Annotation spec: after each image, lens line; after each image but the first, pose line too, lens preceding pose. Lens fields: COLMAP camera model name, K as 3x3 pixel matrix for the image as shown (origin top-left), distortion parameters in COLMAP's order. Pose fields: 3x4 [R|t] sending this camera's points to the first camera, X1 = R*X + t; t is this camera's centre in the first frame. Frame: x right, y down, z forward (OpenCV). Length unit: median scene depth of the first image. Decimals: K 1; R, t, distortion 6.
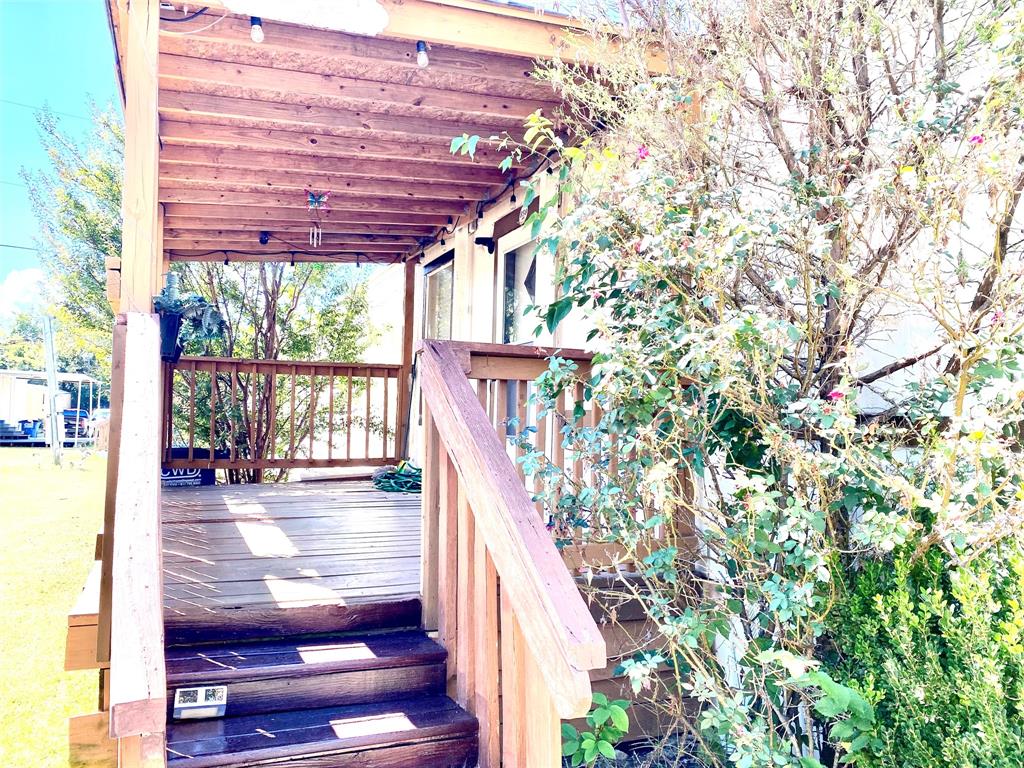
lens RADIAL K [[779.8, 0, 514.6], [0, 779.8, 392.7], [0, 0, 1]] dist [0.023461, -0.010673]
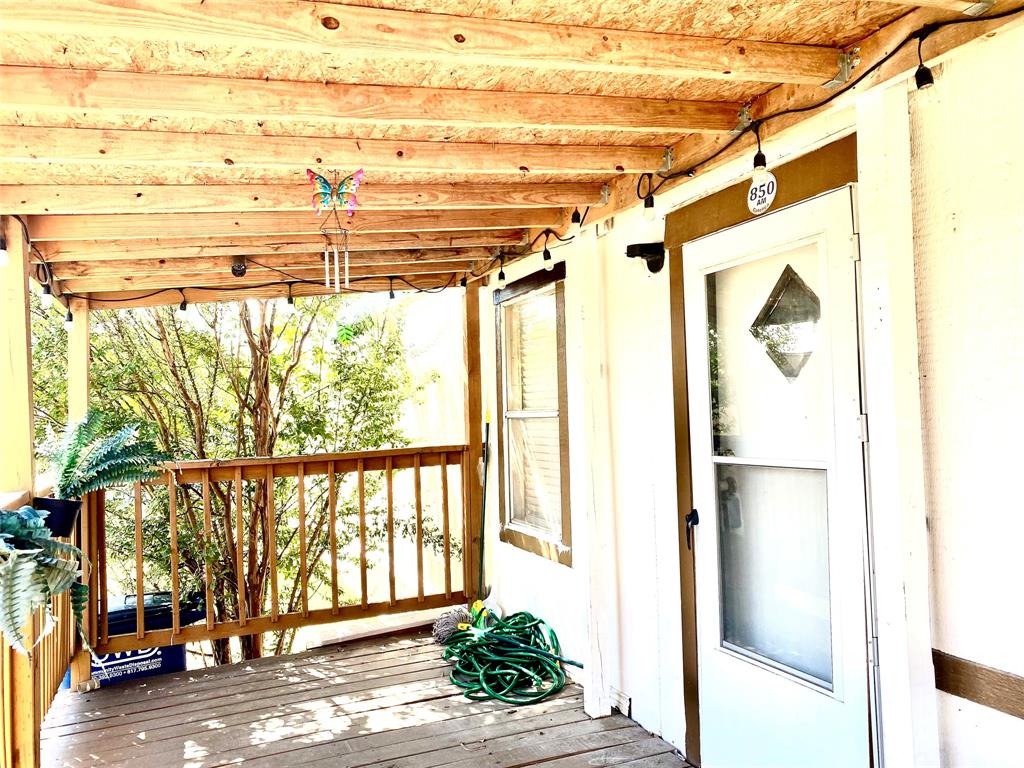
lens RADIAL K [[779.8, 0, 509.0], [0, 779.8, 375.0], [0, 0, 1]] dist [0.023461, -0.010673]
pose [[0.998185, -0.059366, -0.010112, -0.103517], [0.059246, 0.998175, -0.011723, -0.085893], [0.010790, 0.011102, 0.999880, 0.367609]]
